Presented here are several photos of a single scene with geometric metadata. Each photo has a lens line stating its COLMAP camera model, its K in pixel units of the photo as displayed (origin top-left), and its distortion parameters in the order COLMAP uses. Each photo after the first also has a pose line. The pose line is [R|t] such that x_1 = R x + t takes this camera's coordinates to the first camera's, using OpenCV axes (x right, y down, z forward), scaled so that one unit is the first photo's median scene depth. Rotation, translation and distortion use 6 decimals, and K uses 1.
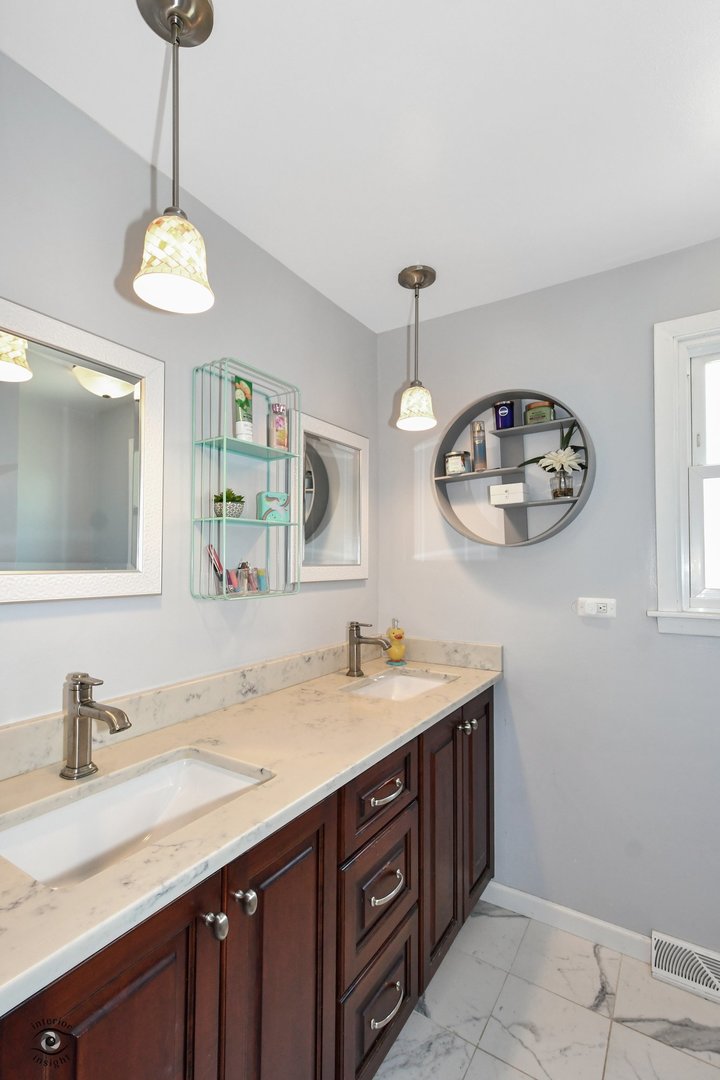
lens RADIAL K [[498.5, 0, 360.0], [0, 498.5, 540.0], [0, 0, 1]] dist [0.008896, -0.001342]
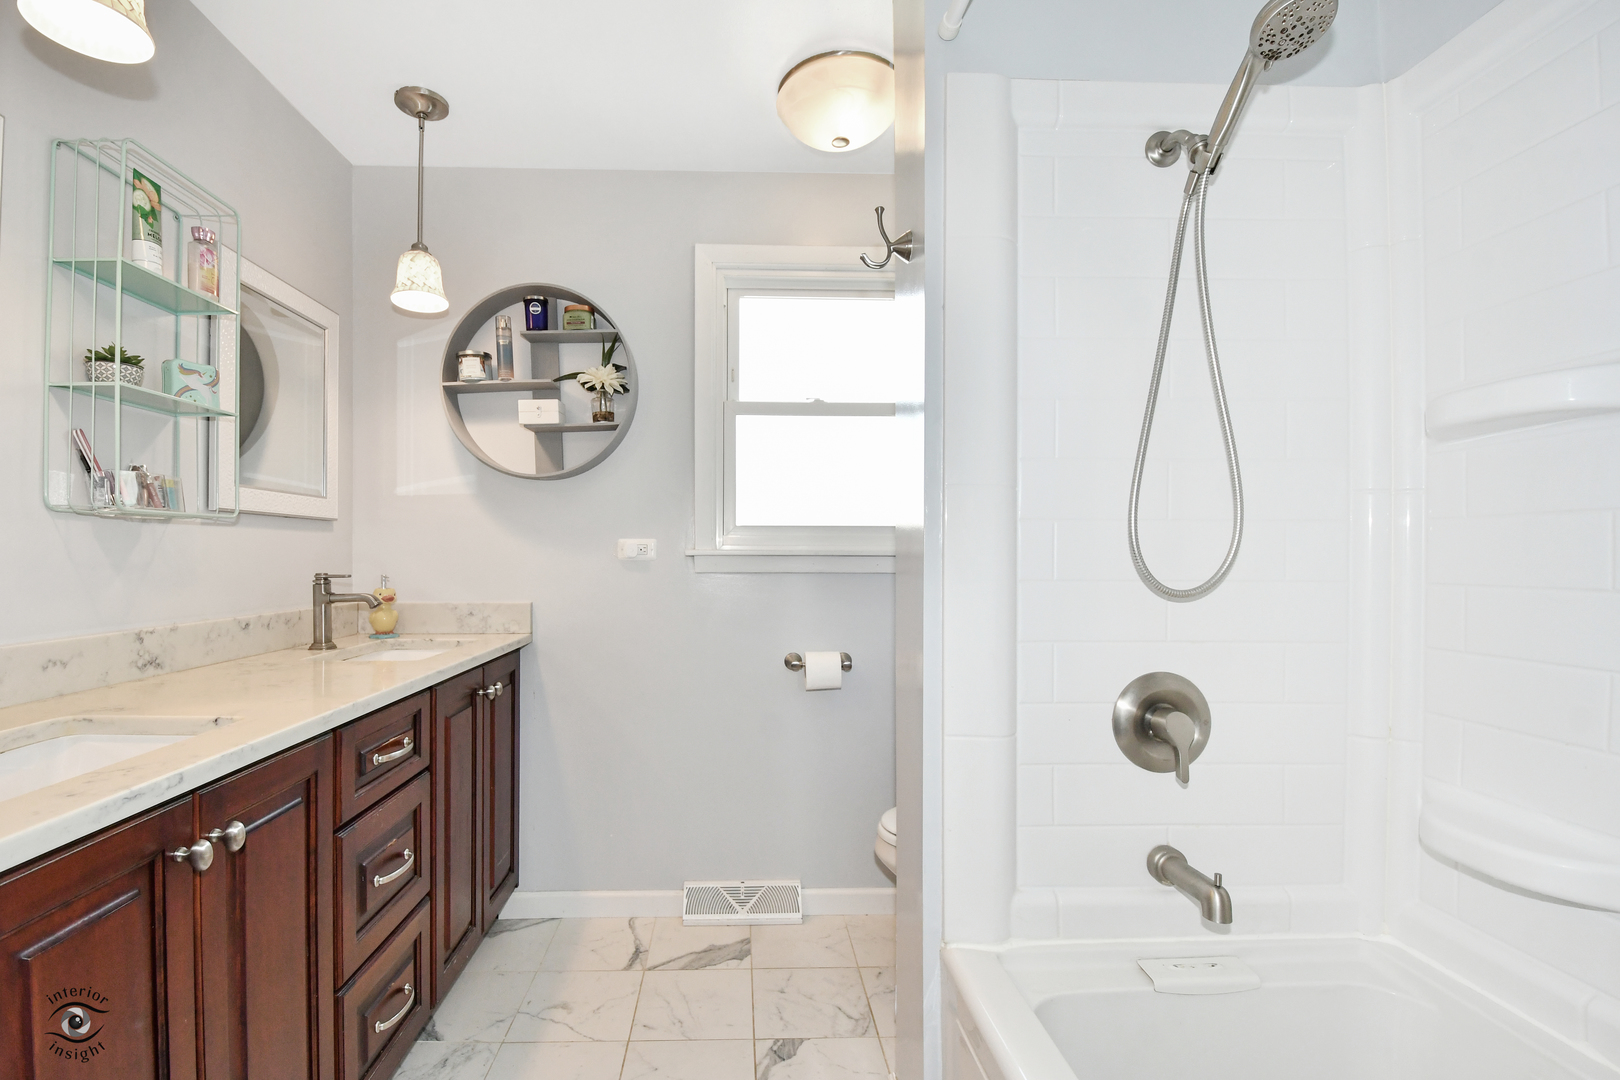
lens RADIAL K [[701.8, 0, 758.1], [0, 701.8, 565.6], [0, 0, 1]] dist [0.002020, -0.018235]
pose [[0.822782, -0.012724, 0.568215, -0.074812], [-0.022859, 0.998200, 0.055453, 0.096514], [-0.567897, -0.058614, 0.821010, -0.185084]]
